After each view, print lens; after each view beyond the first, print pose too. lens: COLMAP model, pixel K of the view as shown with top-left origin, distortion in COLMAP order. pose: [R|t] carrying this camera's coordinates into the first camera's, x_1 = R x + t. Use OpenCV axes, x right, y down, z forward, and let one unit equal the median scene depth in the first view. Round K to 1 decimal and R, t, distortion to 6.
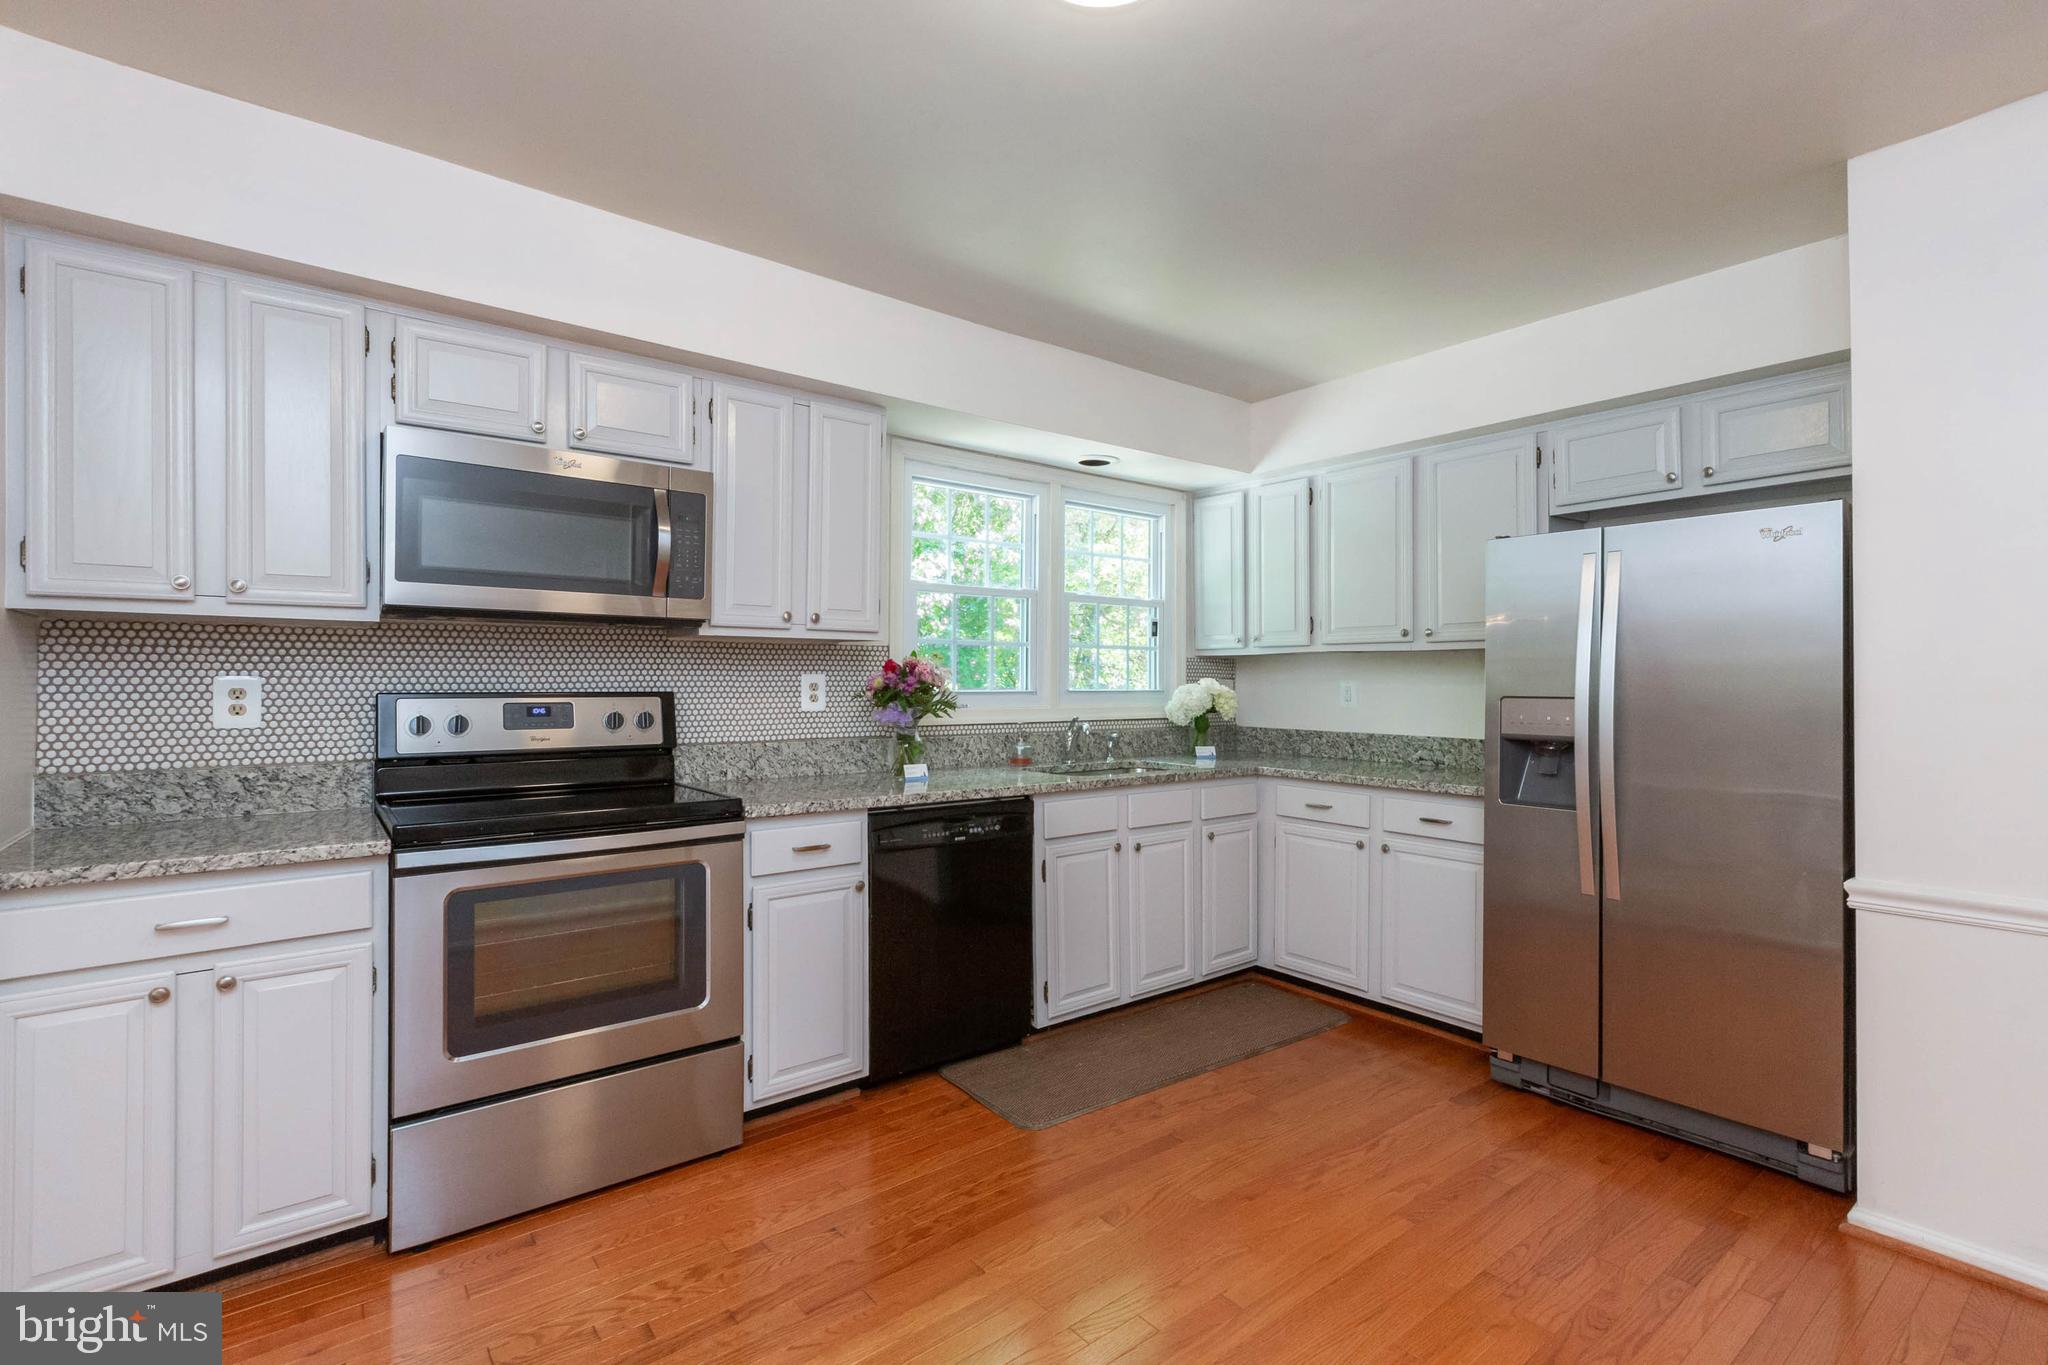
lens RADIAL K [[930.5, 0, 1025.0], [0, 930.5, 681.0], [0, 0, 1]] dist [-0.000372, -0.000163]
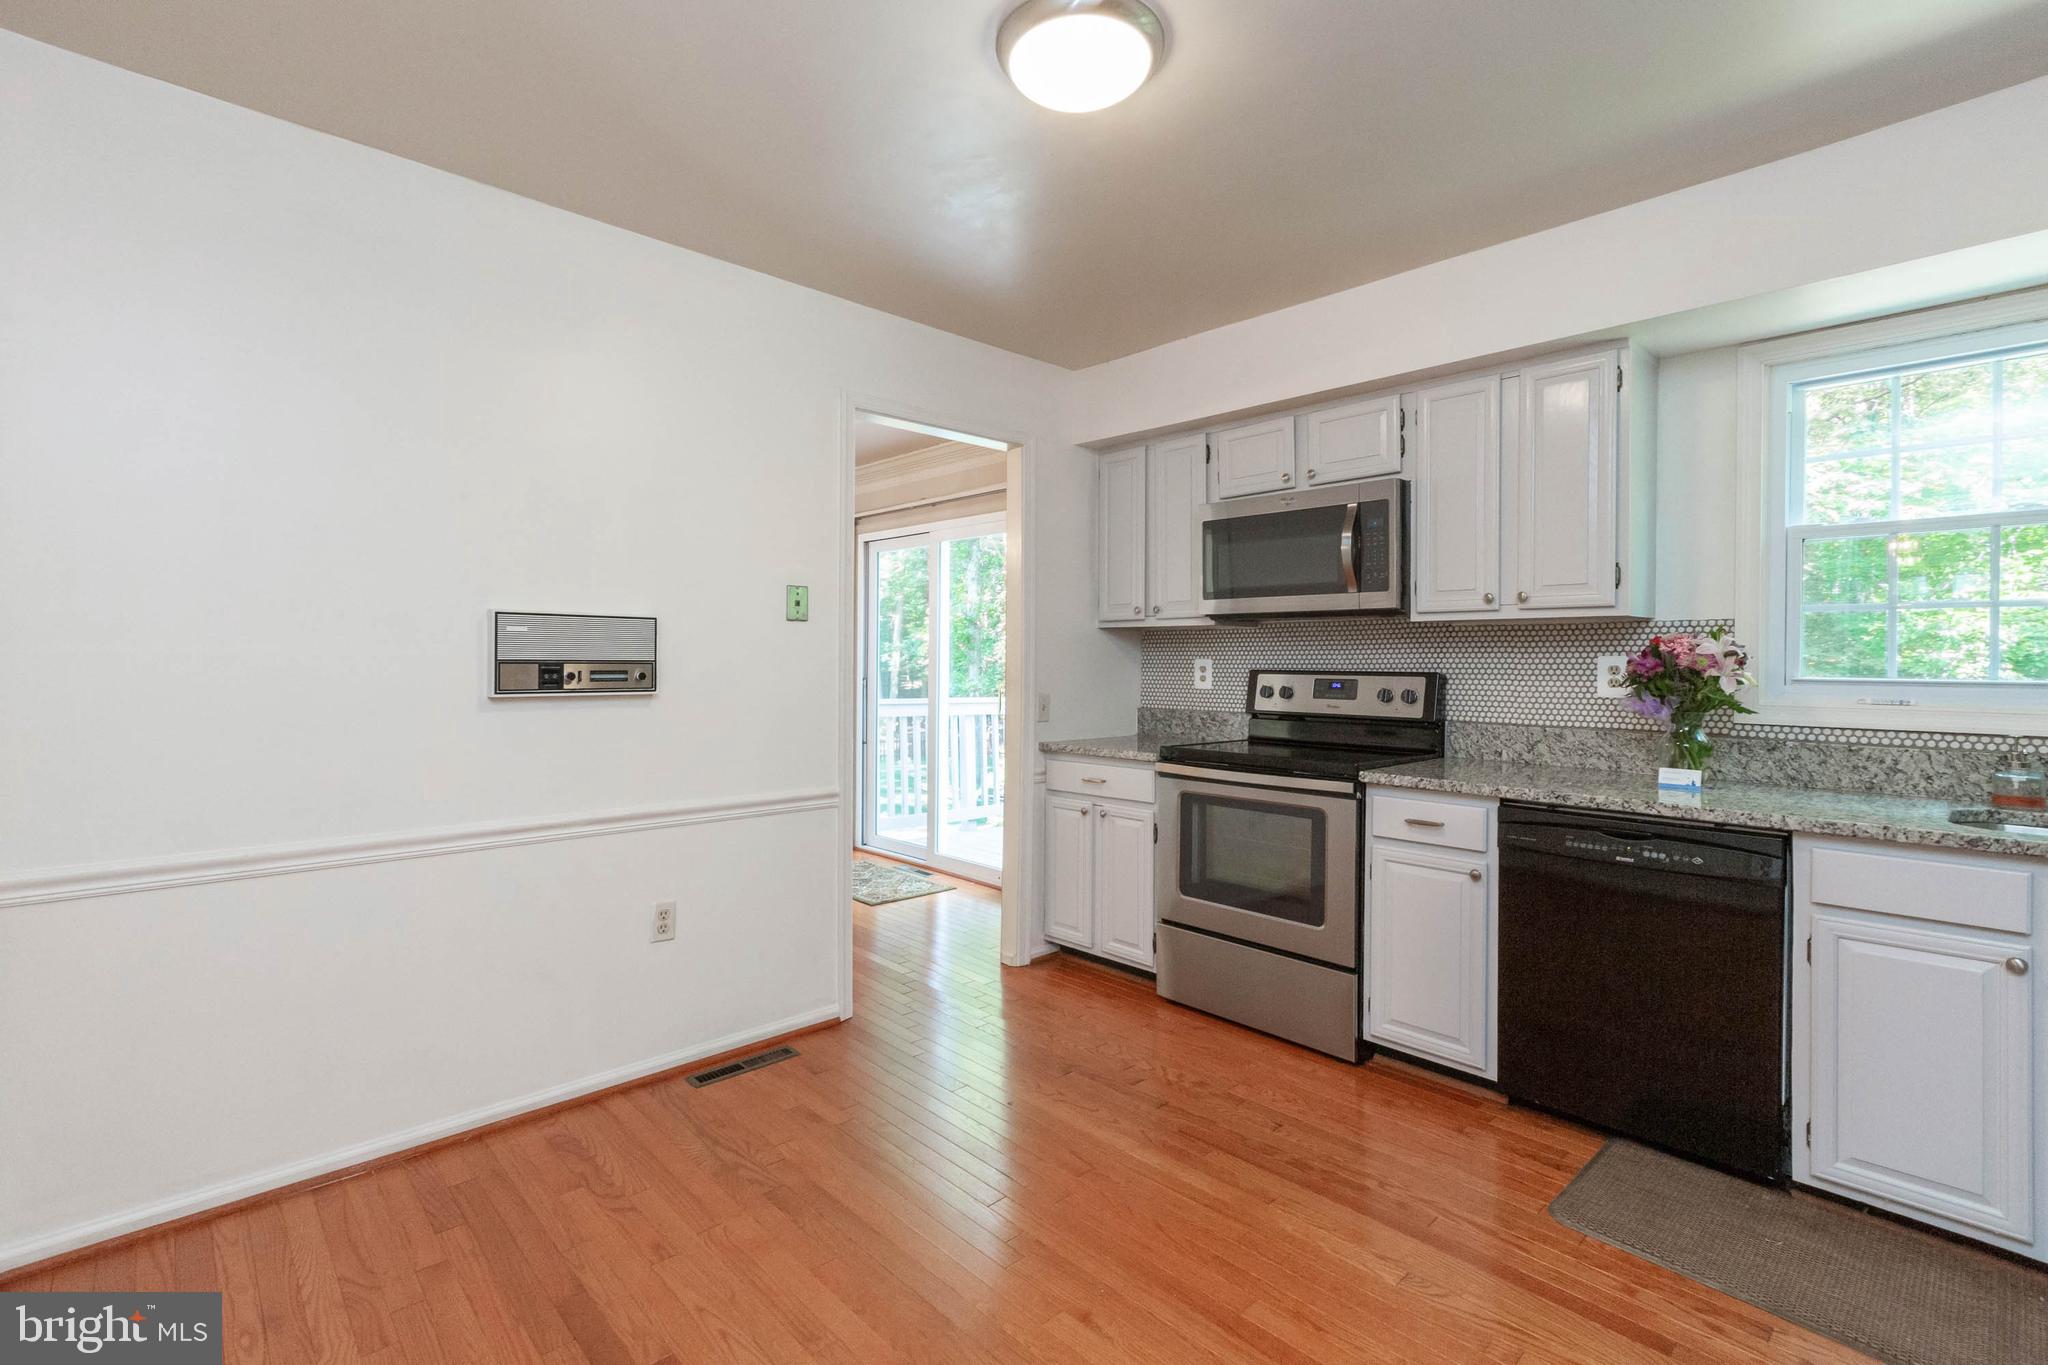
lens RADIAL K [[930.5, 0, 1022.8], [0, 930.5, 664.6], [0, 0, 1]] dist [-0.000372, -0.000163]
pose [[0.079486, 0.008219, -0.996802, 0.755787], [0.000861, 0.999965, 0.008314, -0.008208], [0.996836, -0.001519, 0.079476, 0.459193]]
